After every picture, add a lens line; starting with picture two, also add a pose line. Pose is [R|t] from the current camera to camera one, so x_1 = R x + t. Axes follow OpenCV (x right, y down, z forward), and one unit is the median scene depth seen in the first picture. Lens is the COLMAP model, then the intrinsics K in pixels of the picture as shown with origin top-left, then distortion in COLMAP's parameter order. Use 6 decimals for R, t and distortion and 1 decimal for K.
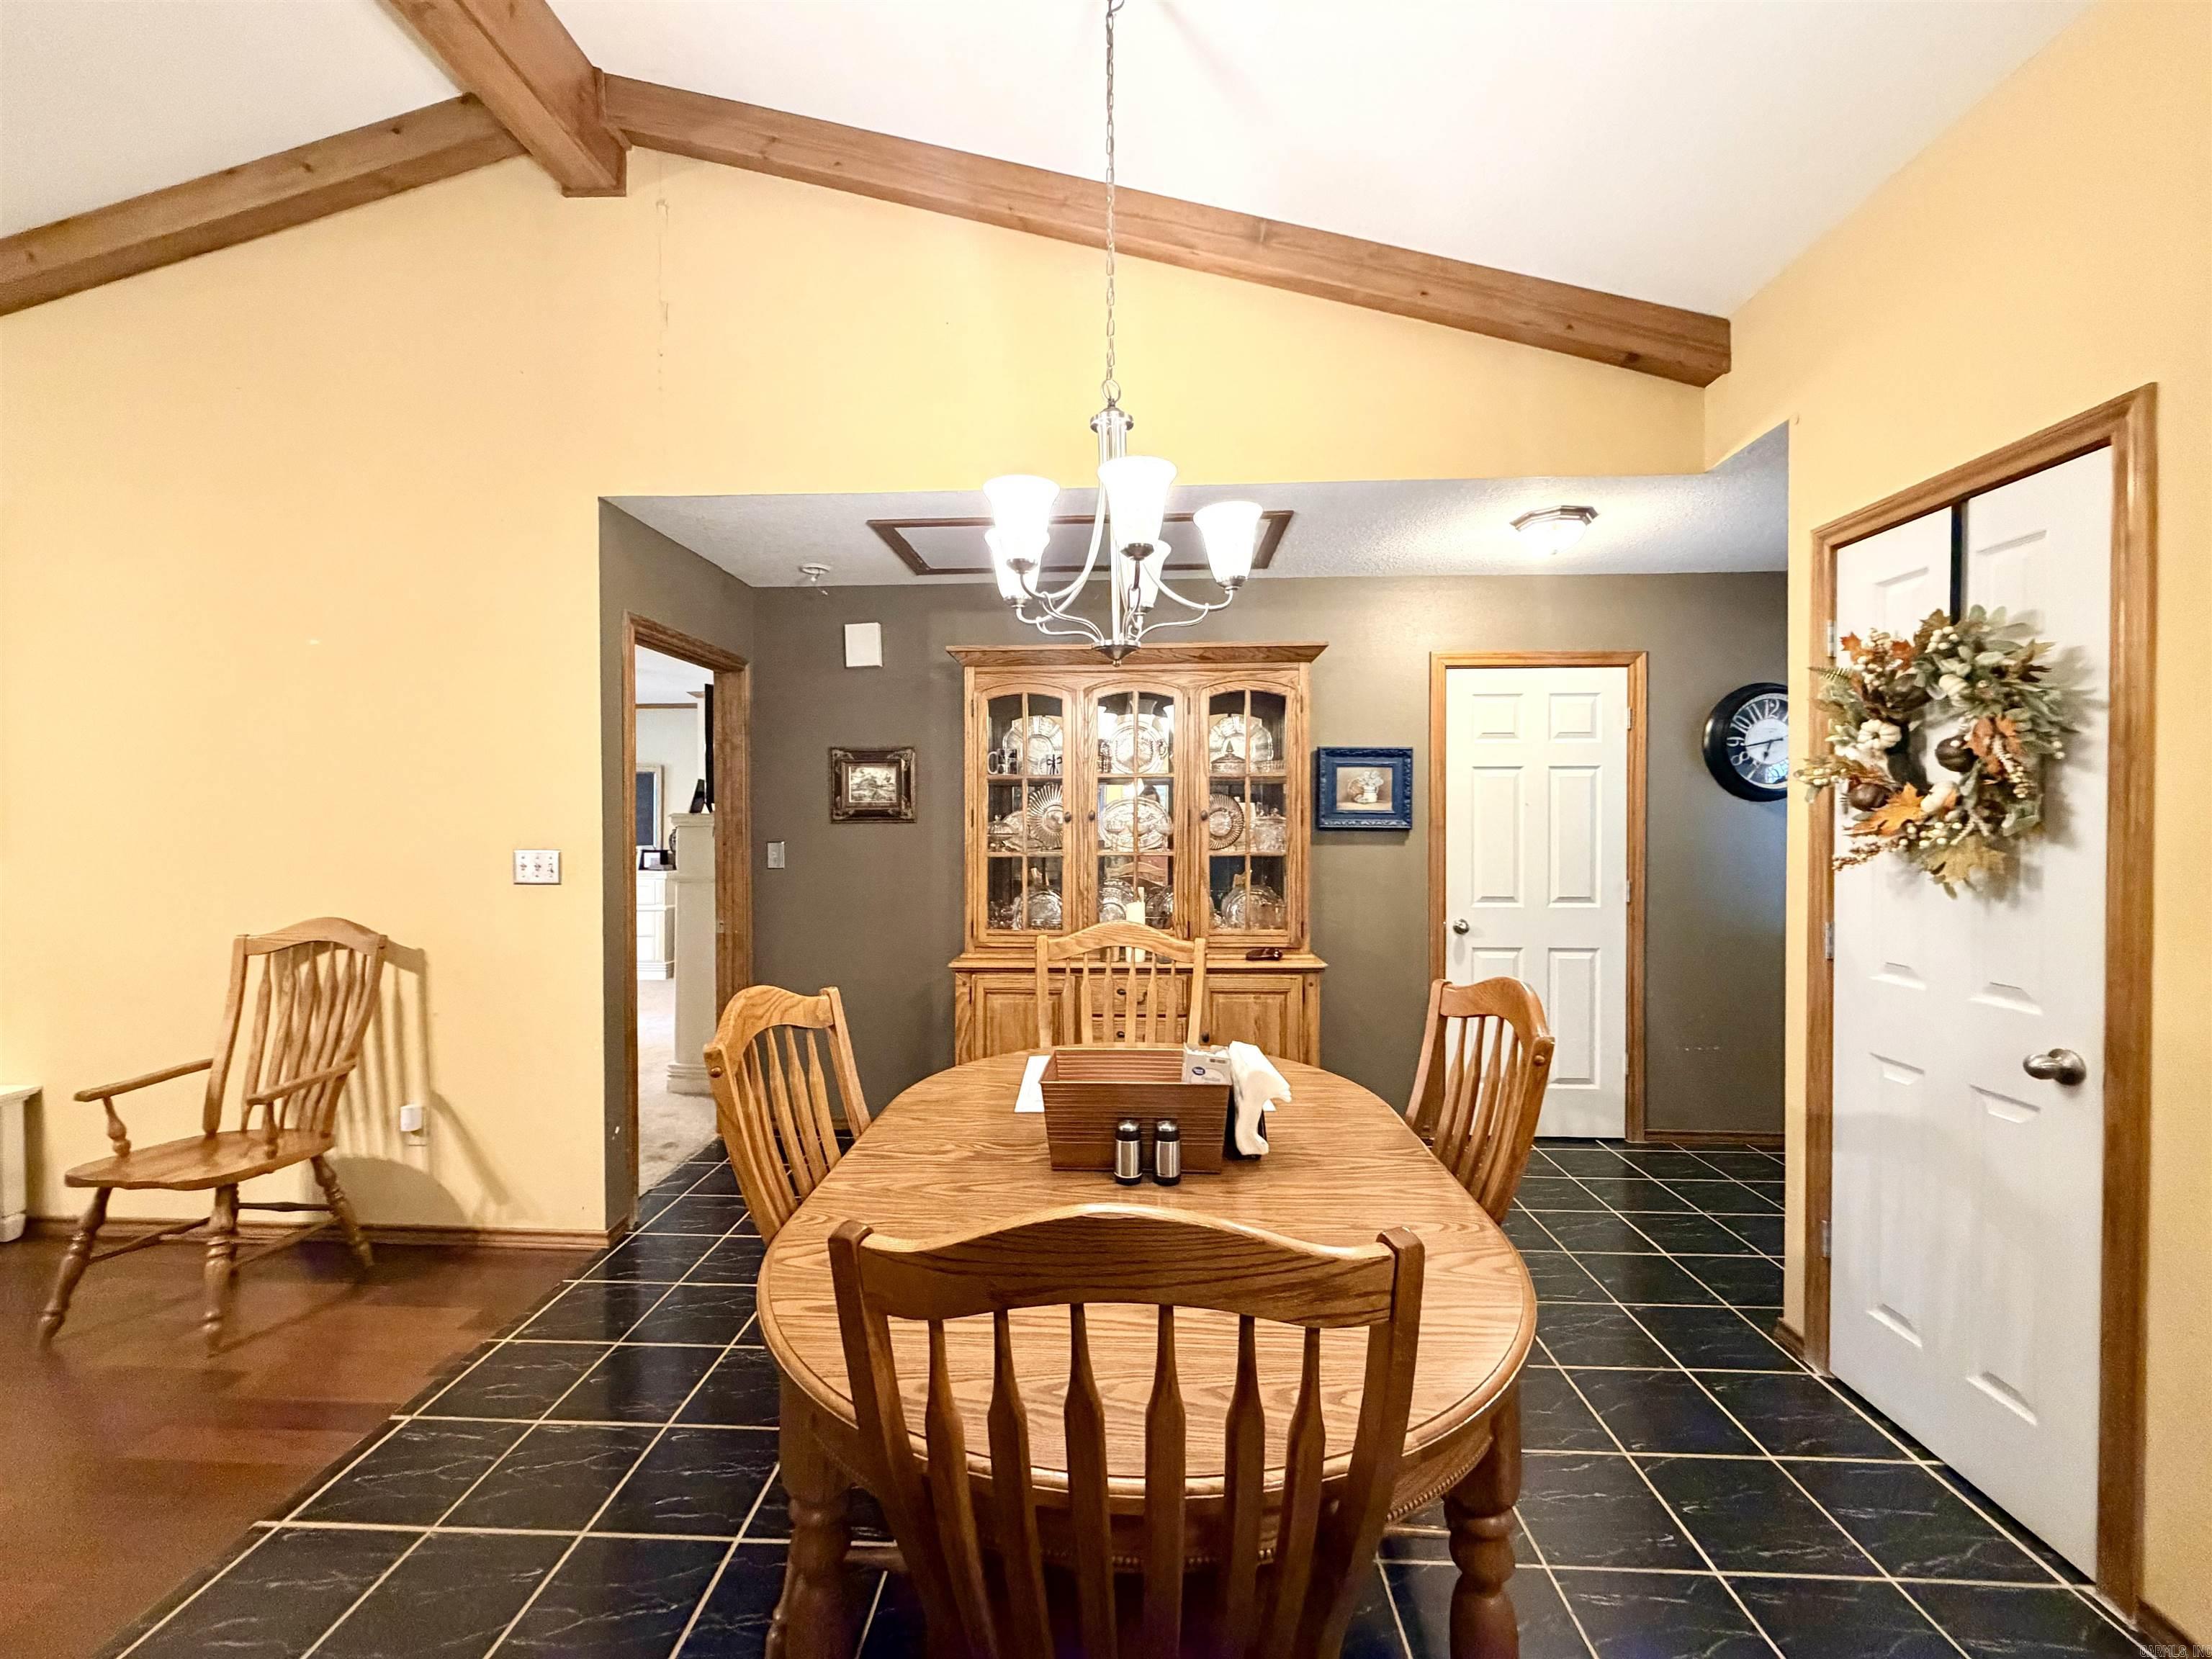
lens RADIAL K [[882.4, 0, 1099.4], [0, 882.4, 825.9], [0, 0, 1]] dist [0.000442, 0.000123]
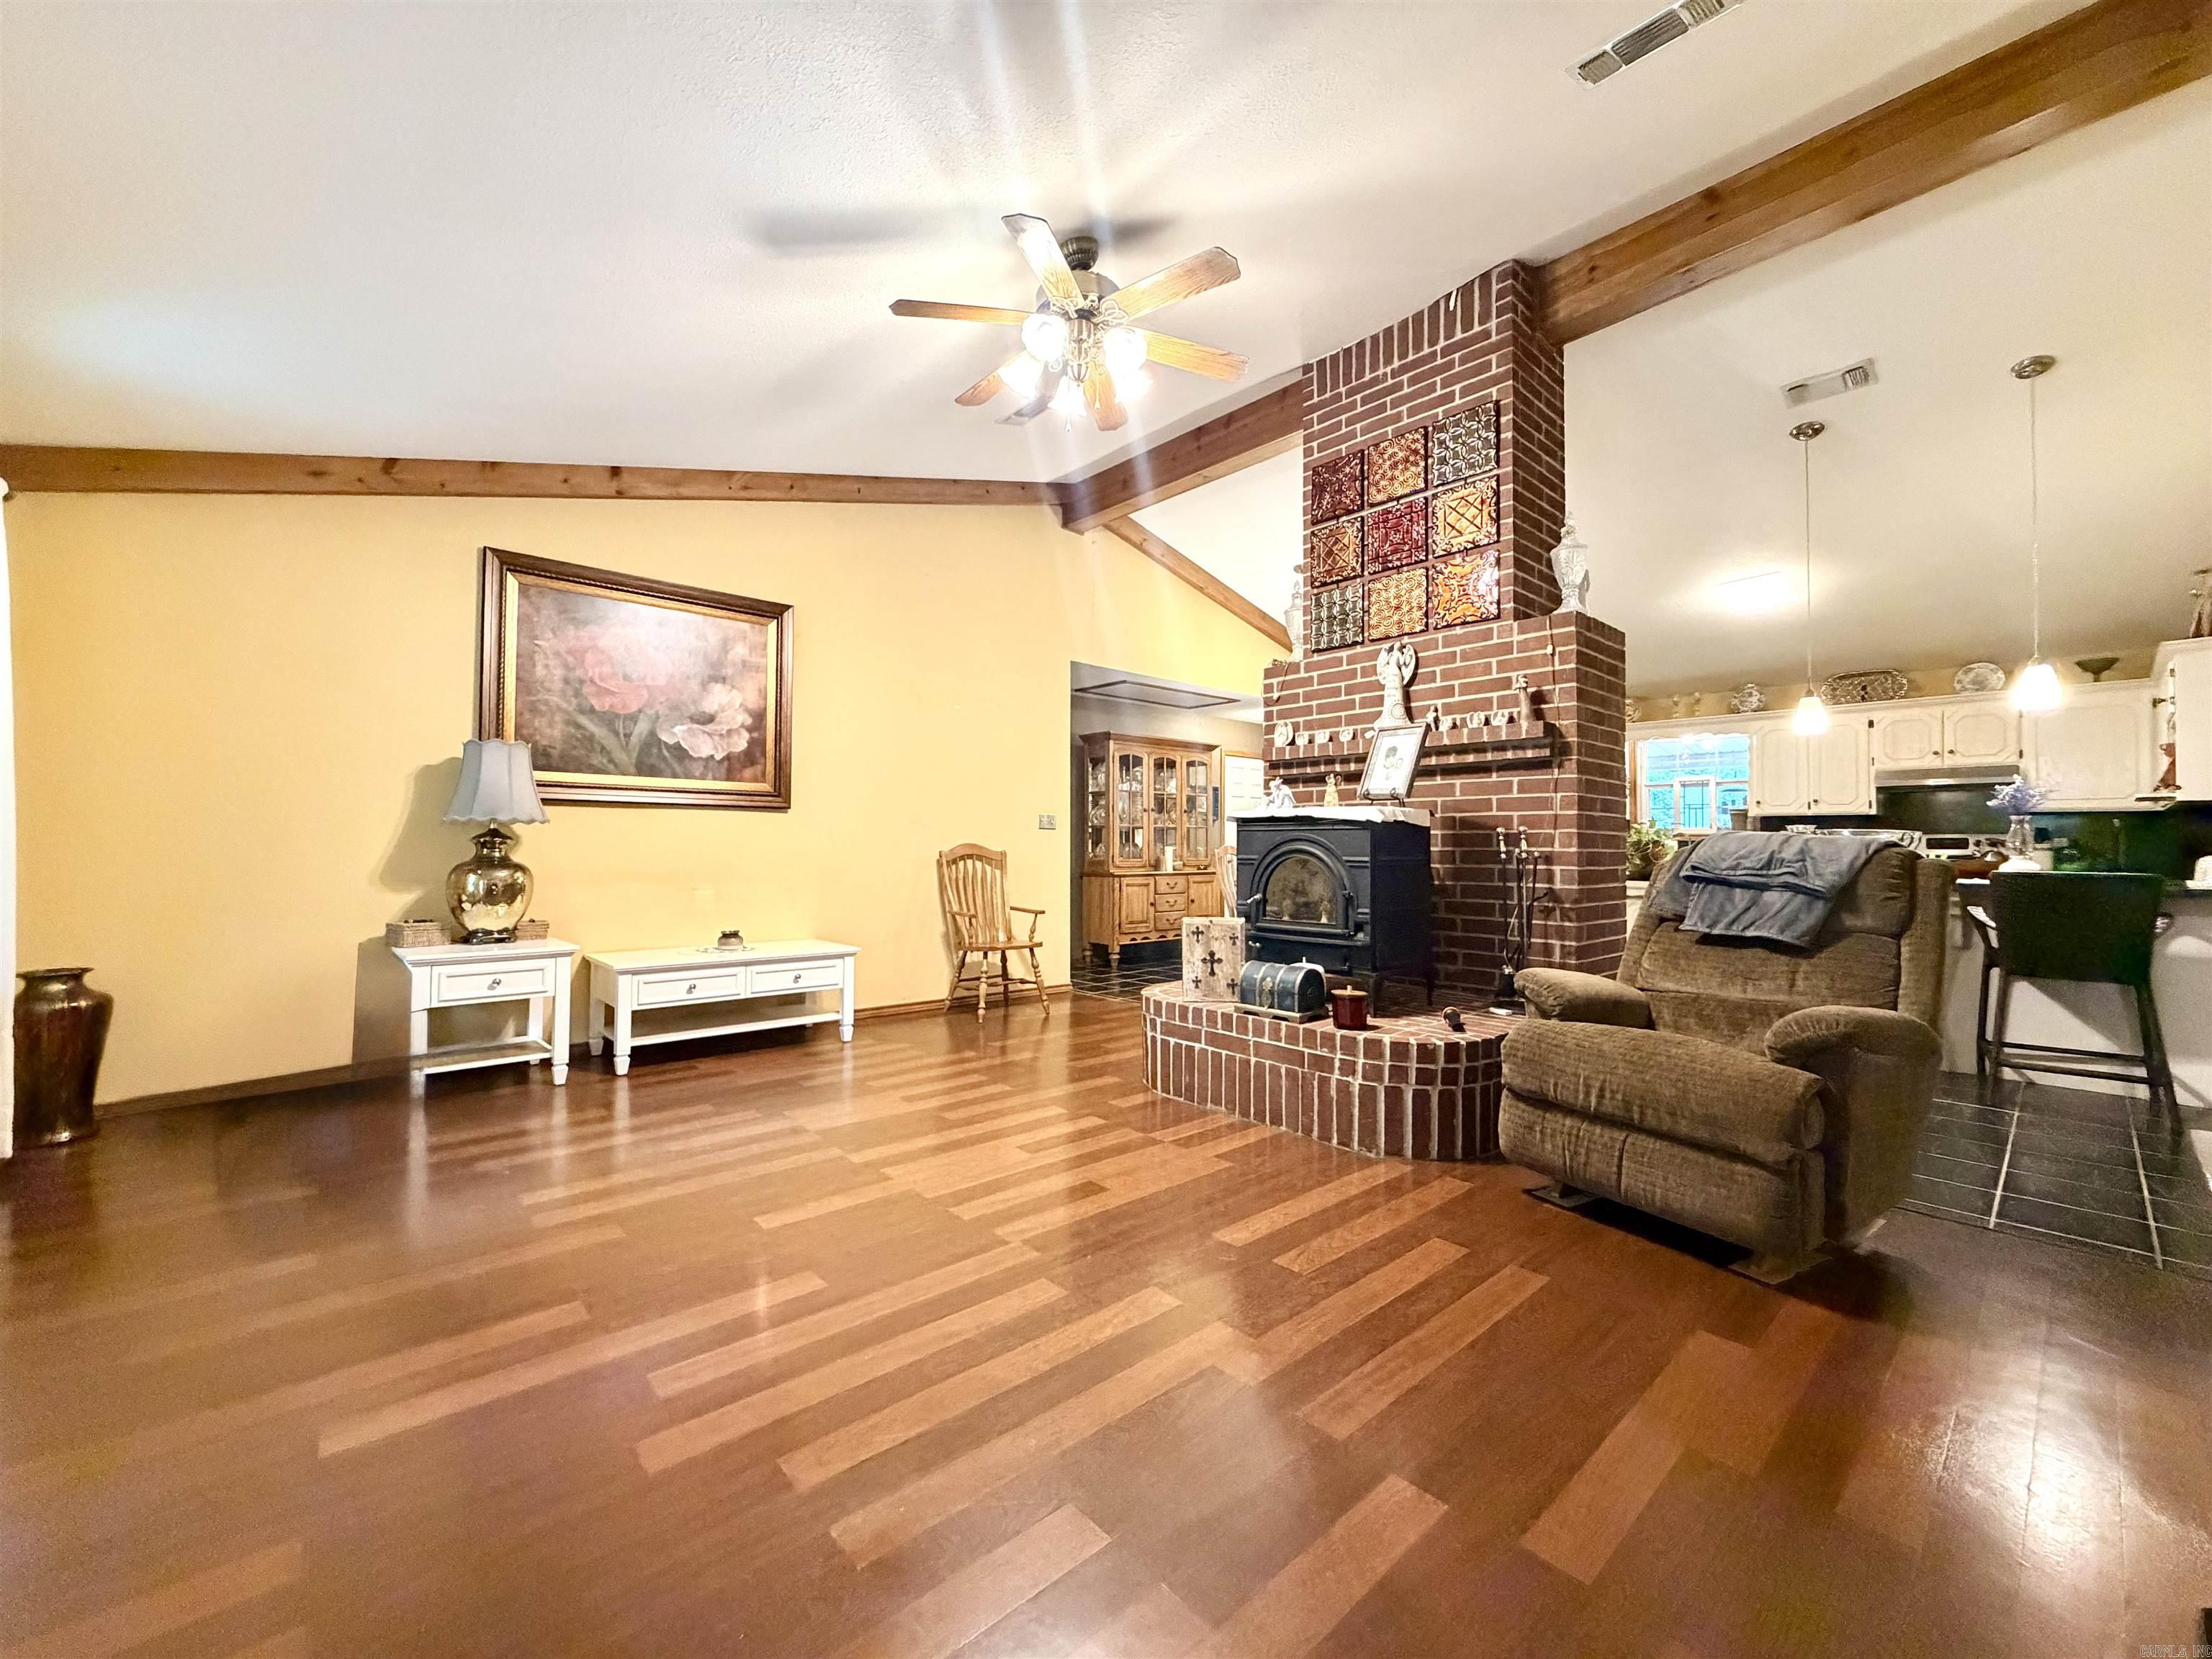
lens RADIAL K [[882.4, 0, 1099.4], [0, 882.4, 825.9], [0, 0, 1]] dist [0.000442, 0.000123]
pose [[0.715939, 0.022568, 0.697798, -3.055544], [-0.000830, 0.999504, -0.031475, 0.186651], [-0.698162, 0.021955, 0.715603, -0.995759]]
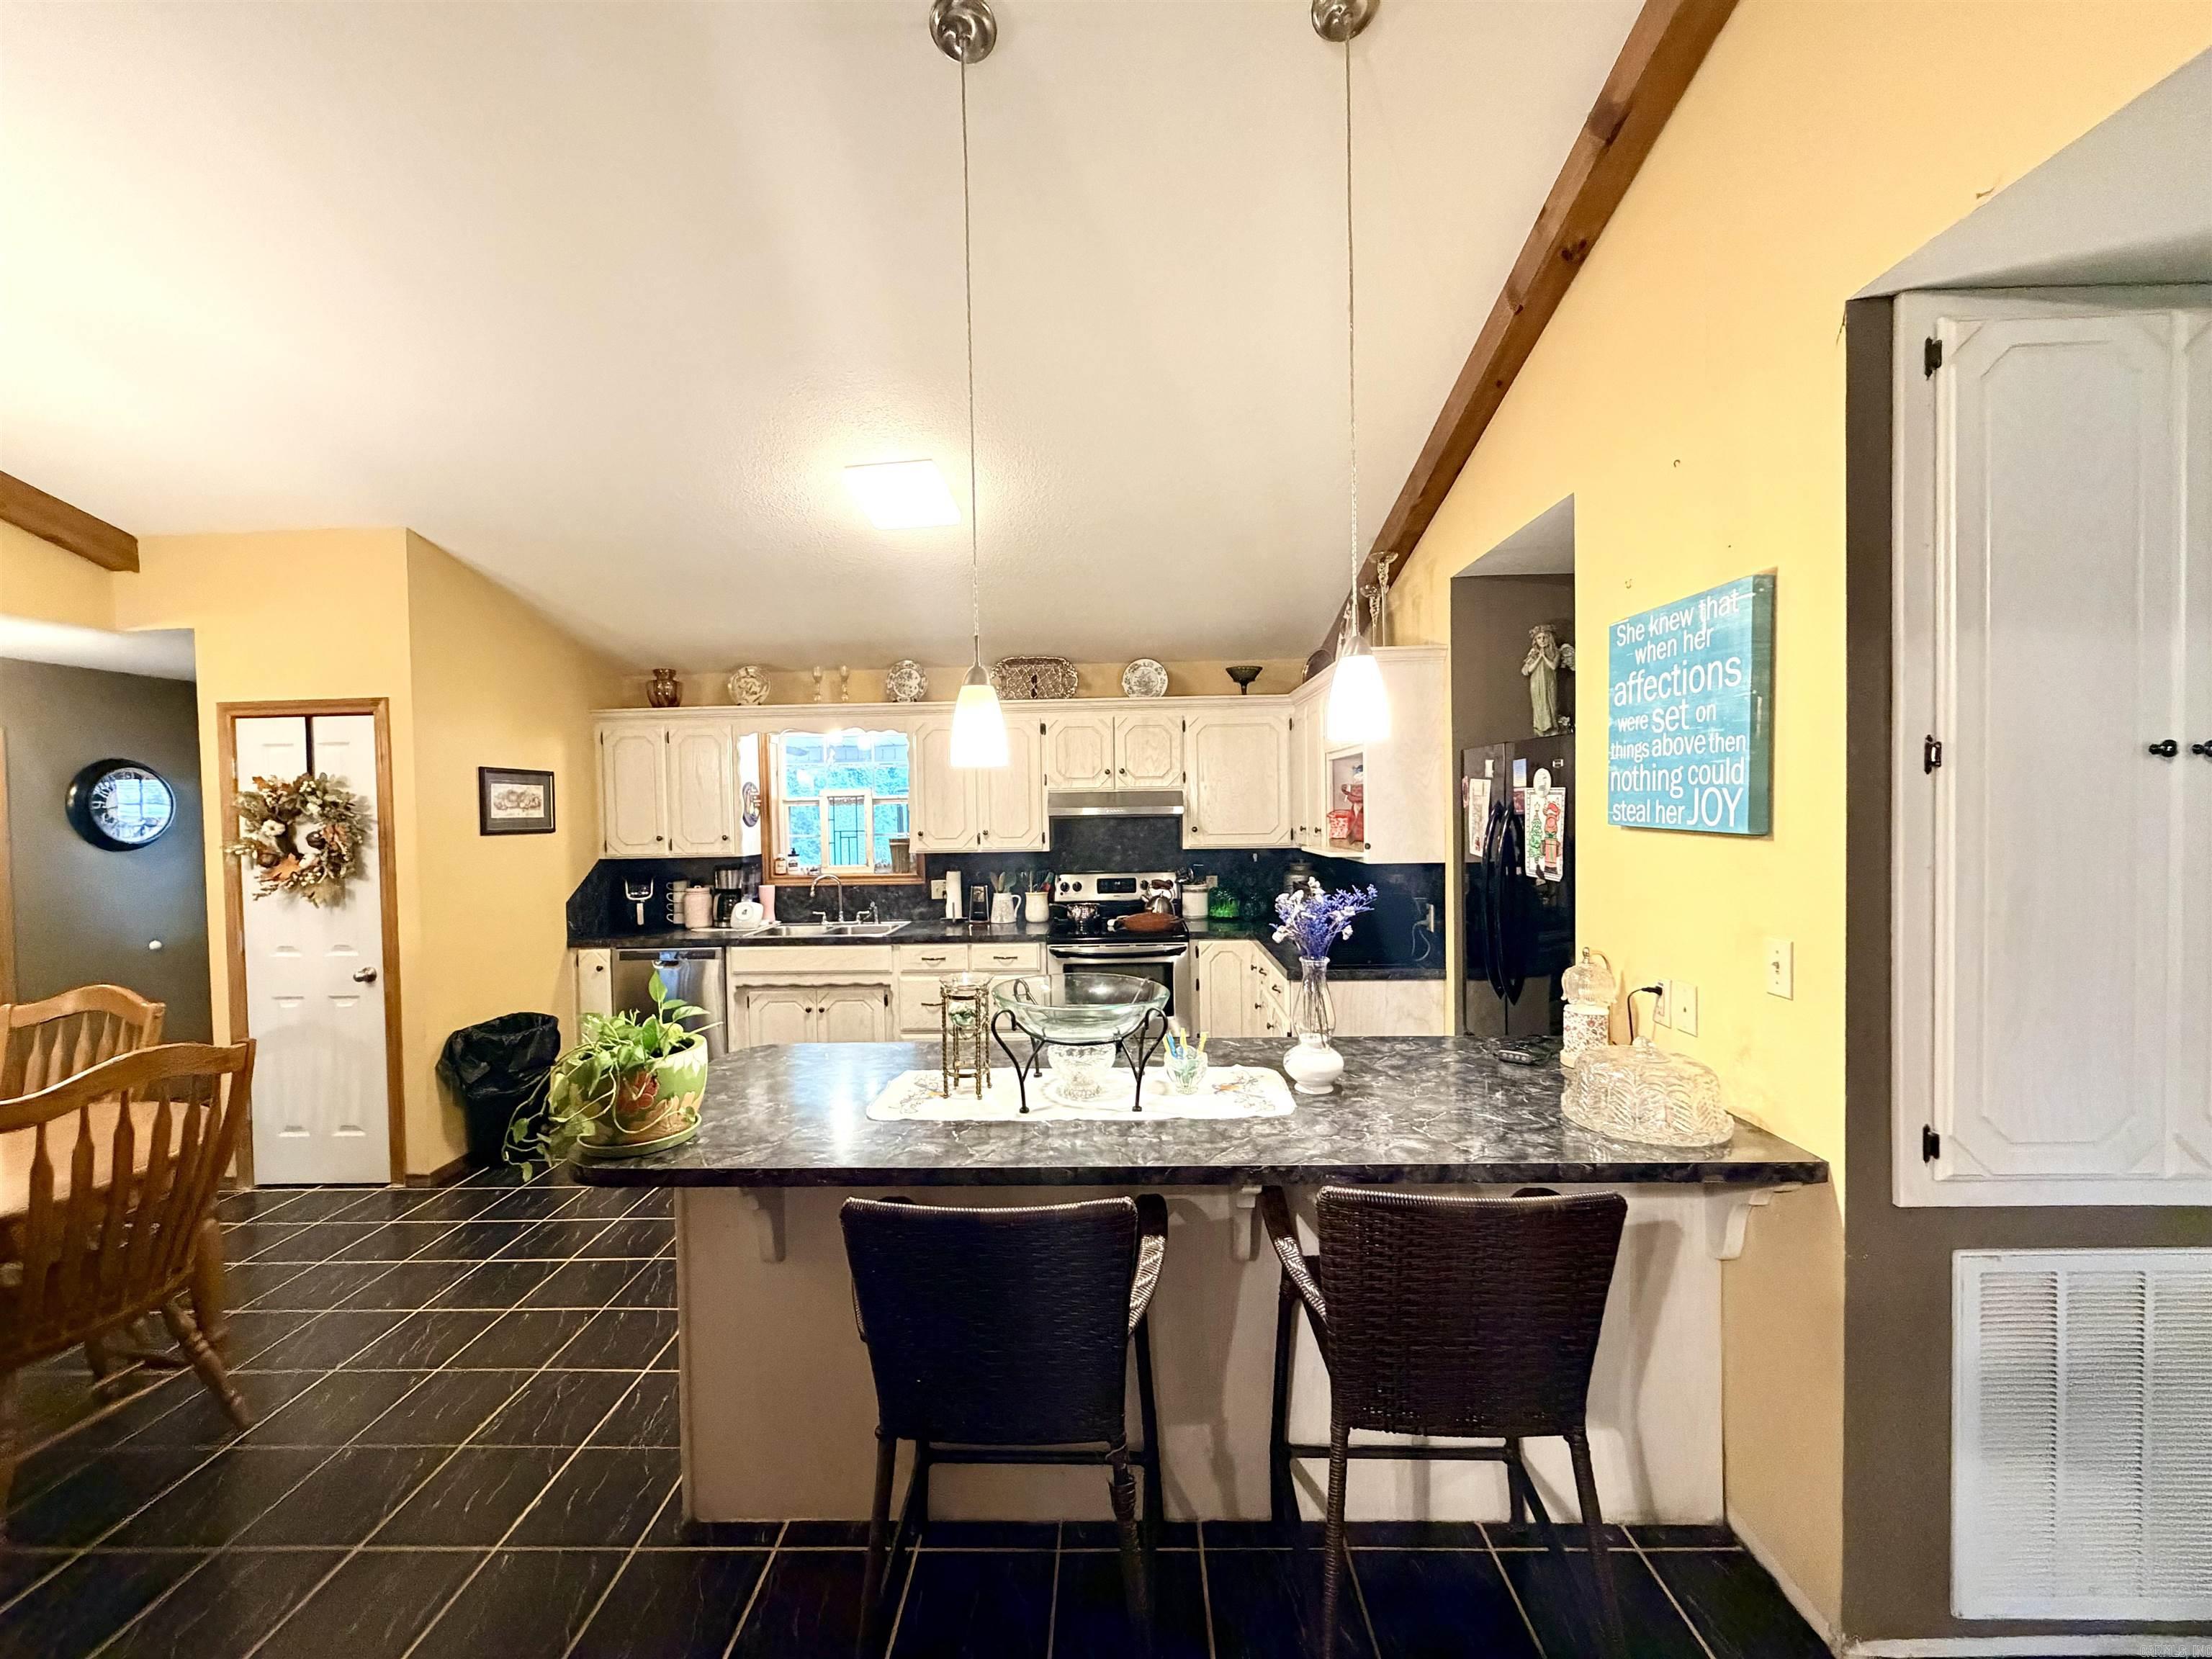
lens RADIAL K [[882.4, 0, 1099.4], [0, 882.4, 825.9], [0, 0, 1]] dist [0.000442, 0.000123]
pose [[-0.017089, -0.021699, 0.999618, -1.051752], [0.030410, 0.999291, 0.022212, -0.094856], [-0.999391, 0.030778, -0.016417, -0.753068]]
